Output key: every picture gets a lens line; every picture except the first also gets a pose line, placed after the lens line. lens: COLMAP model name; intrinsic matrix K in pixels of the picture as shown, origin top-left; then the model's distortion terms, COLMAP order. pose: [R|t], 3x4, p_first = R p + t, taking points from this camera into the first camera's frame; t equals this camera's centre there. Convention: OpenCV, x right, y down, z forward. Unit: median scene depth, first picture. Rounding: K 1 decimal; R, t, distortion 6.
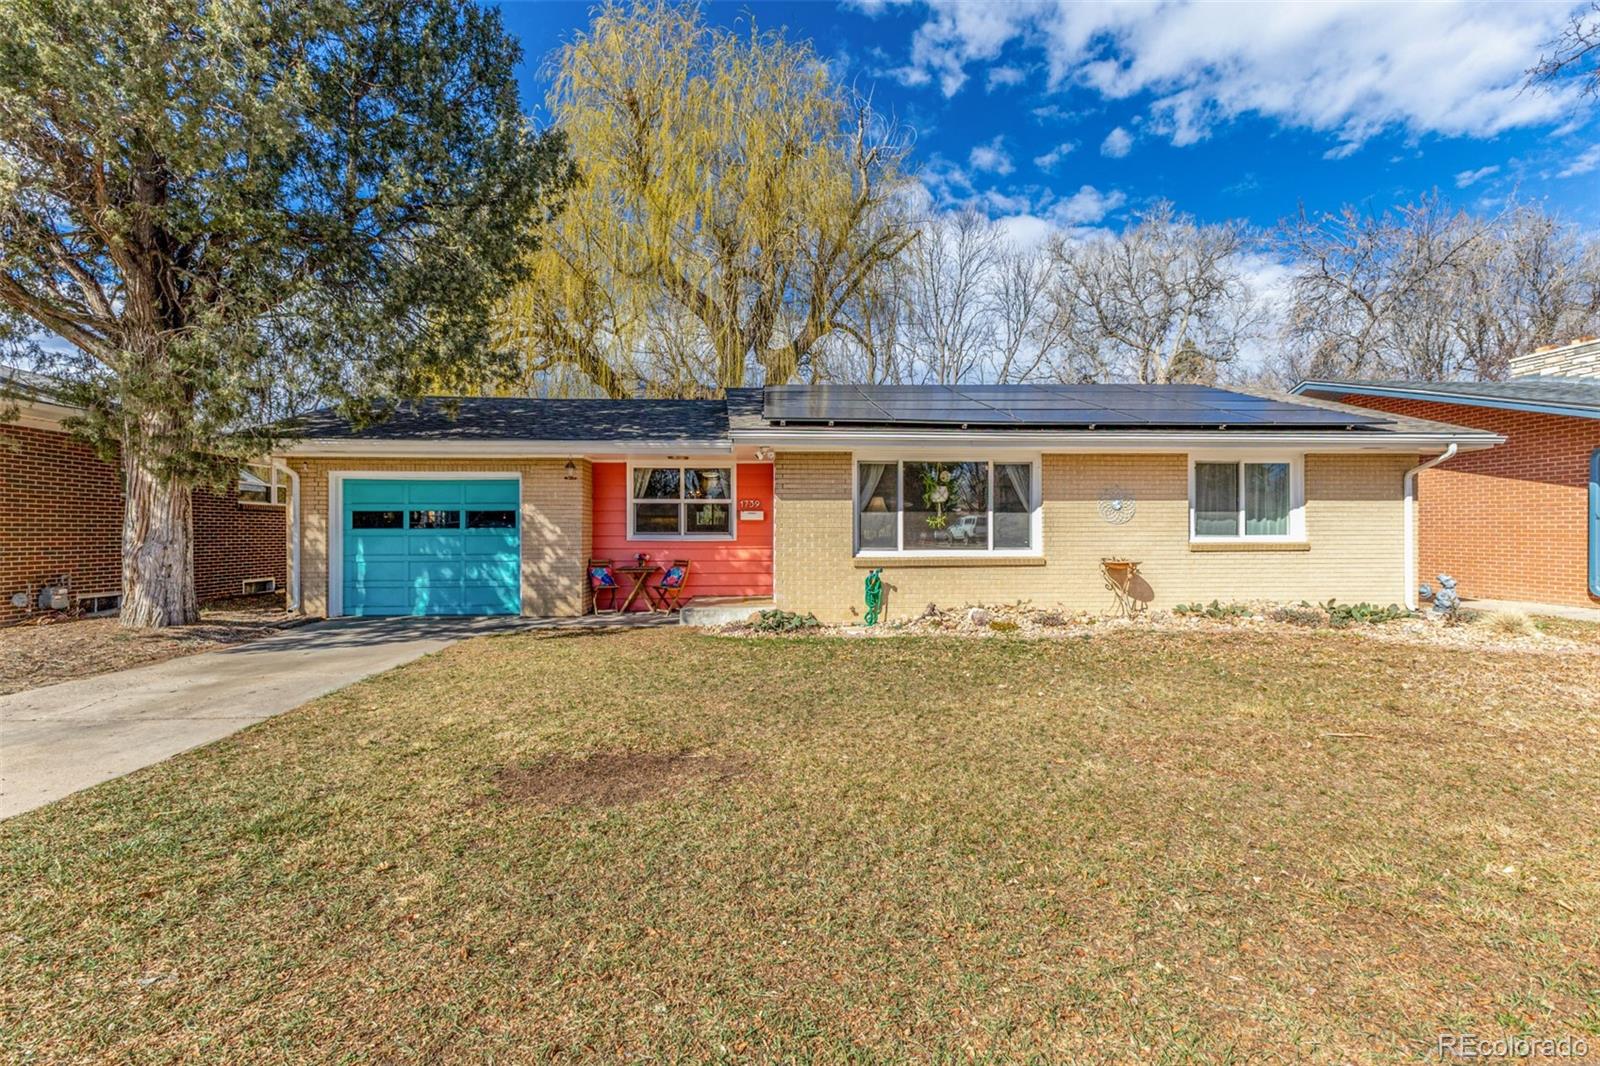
lens RADIAL K [[683.8, 0, 800.8], [0, 683.8, 534.1], [0, 0, 1]] dist [0.003325, -0.000027]
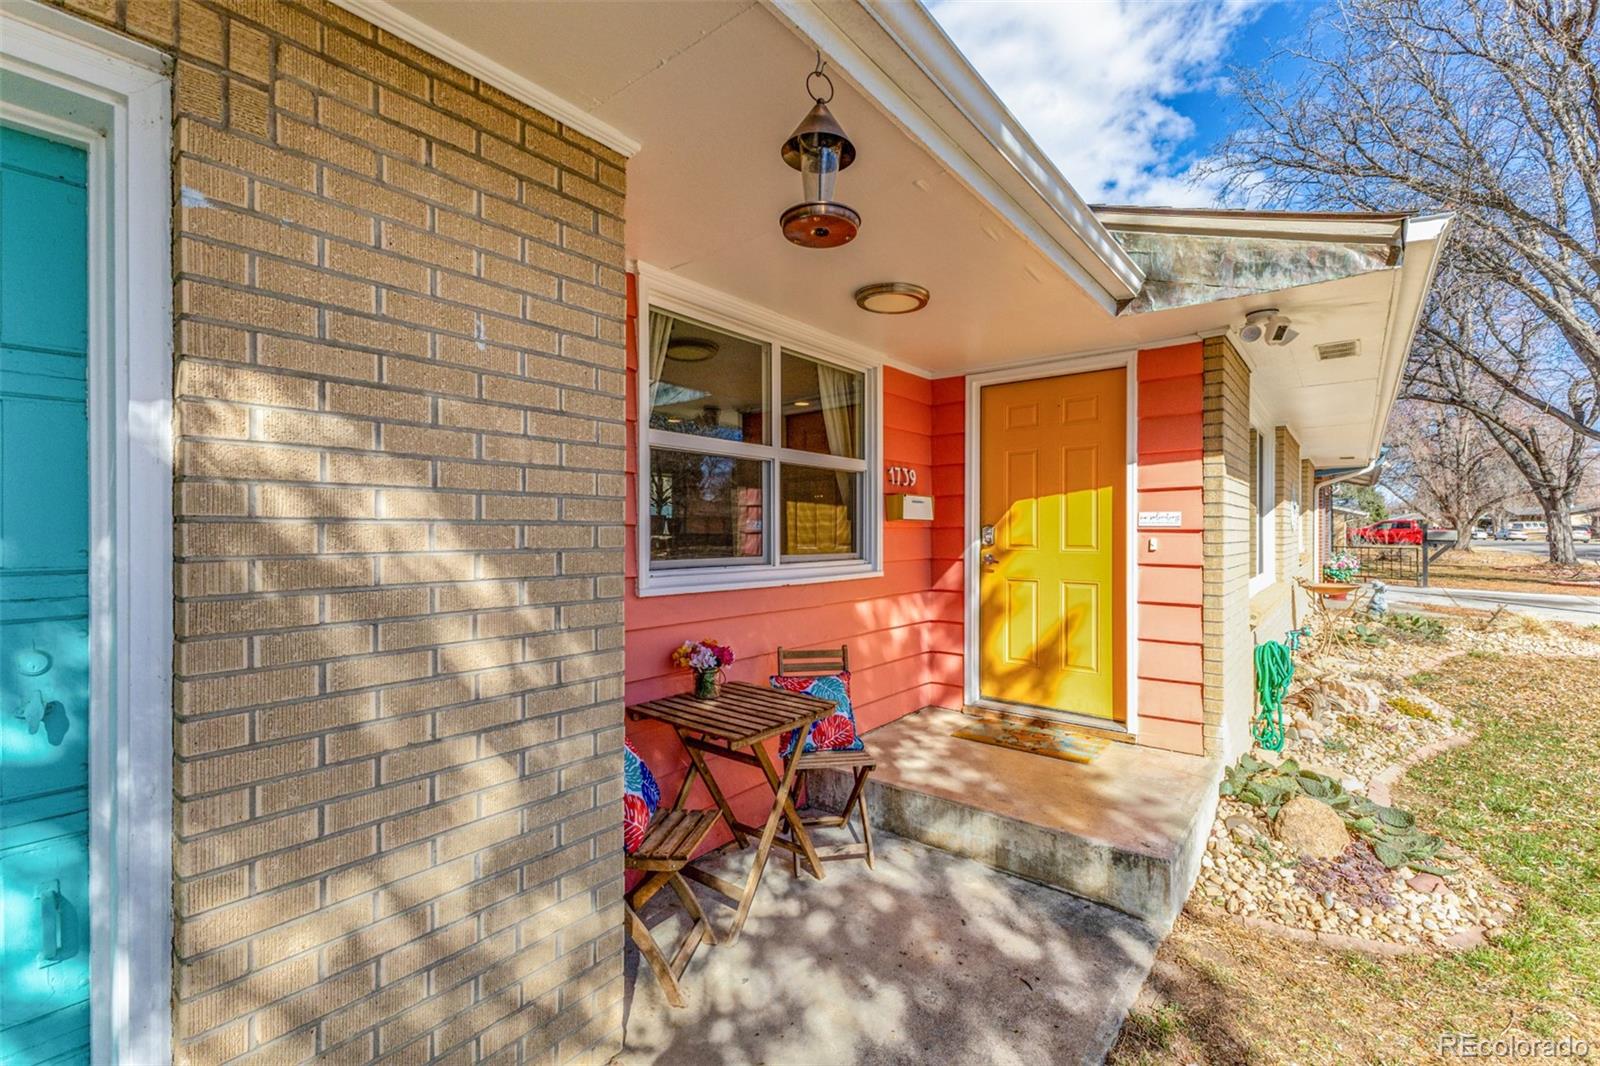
lens RADIAL K [[709.7, 0, 807.7], [0, 709.7, 526.4], [0, 0, 1]] dist [0.021068, -0.008646]
pose [[0.633867, 0.004345, 0.773430, -0.456272], [0.004804, 0.999943, -0.009555, -0.016064], [-0.773427, 0.009772, 0.633810, 0.897015]]
